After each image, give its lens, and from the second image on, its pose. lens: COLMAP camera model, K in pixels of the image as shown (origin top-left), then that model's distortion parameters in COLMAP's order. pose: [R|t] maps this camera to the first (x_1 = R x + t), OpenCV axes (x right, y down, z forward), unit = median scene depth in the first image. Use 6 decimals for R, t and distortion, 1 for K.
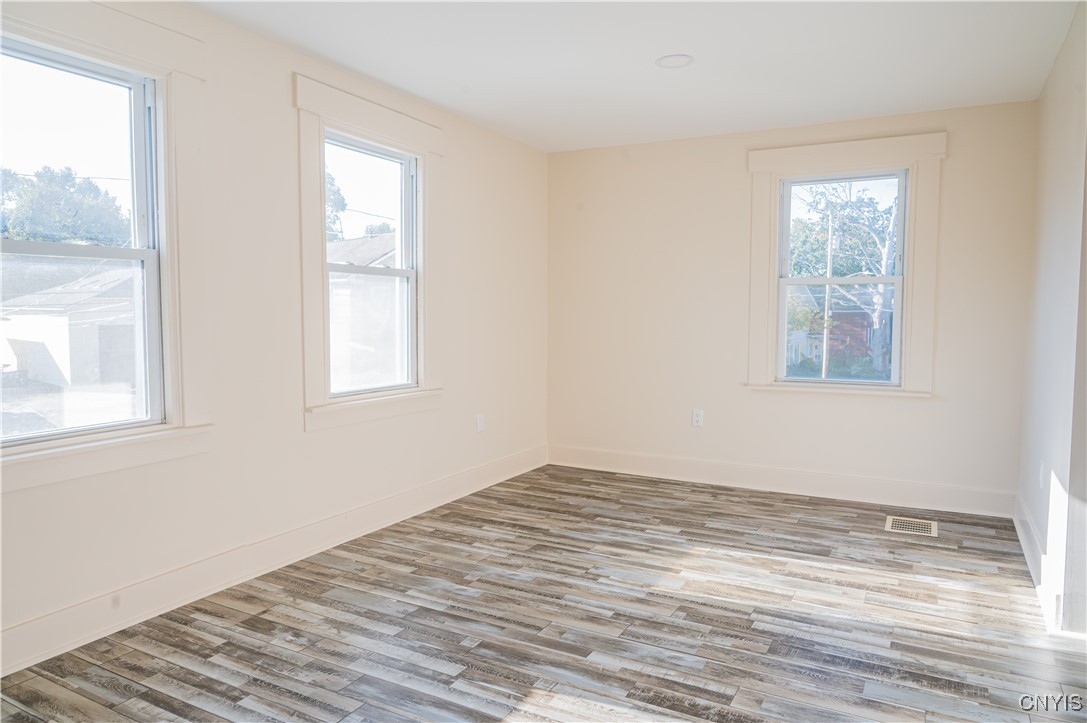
lens RADIAL K [[730.2, 0, 540.2], [0, 730.2, 363.4], [0, 0, 1]] dist [-0.007710, 0.002465]
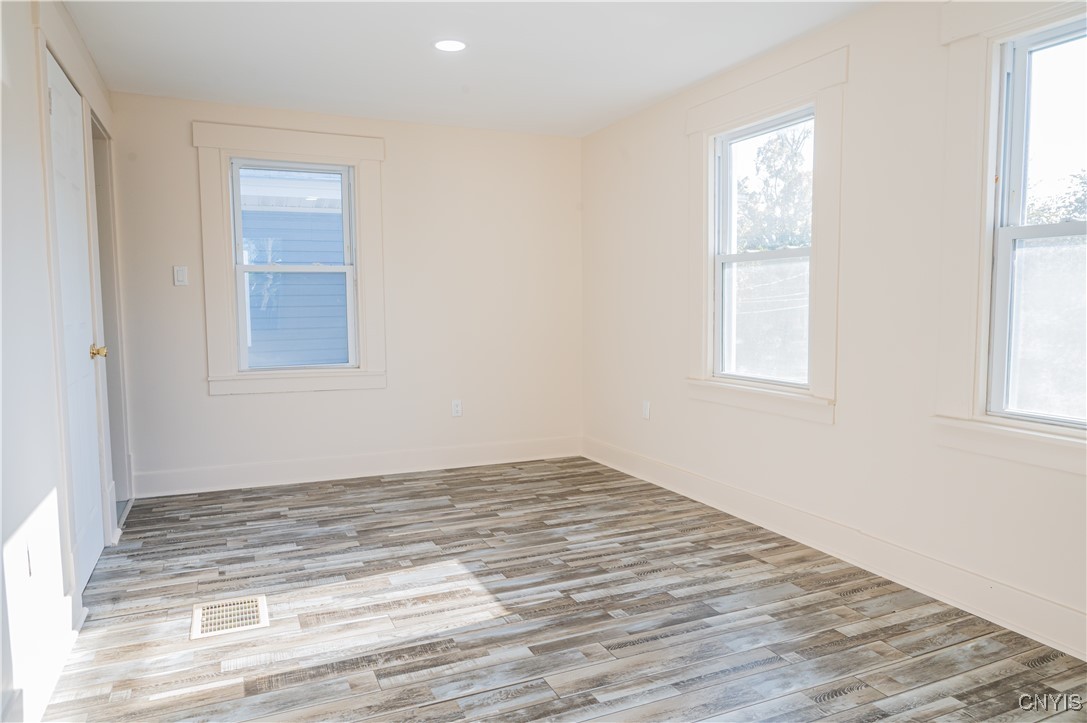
lens RADIAL K [[730.2, 0, 542.8], [0, 730.2, 358.3], [0, 0, 1]] dist [-0.007710, 0.002465]
pose [[-0.609905, 0.064697, -0.789830, 0.771009], [-0.052745, 0.991138, 0.121916, -0.101918], [0.790718, 0.116016, -0.601087, 1.497100]]
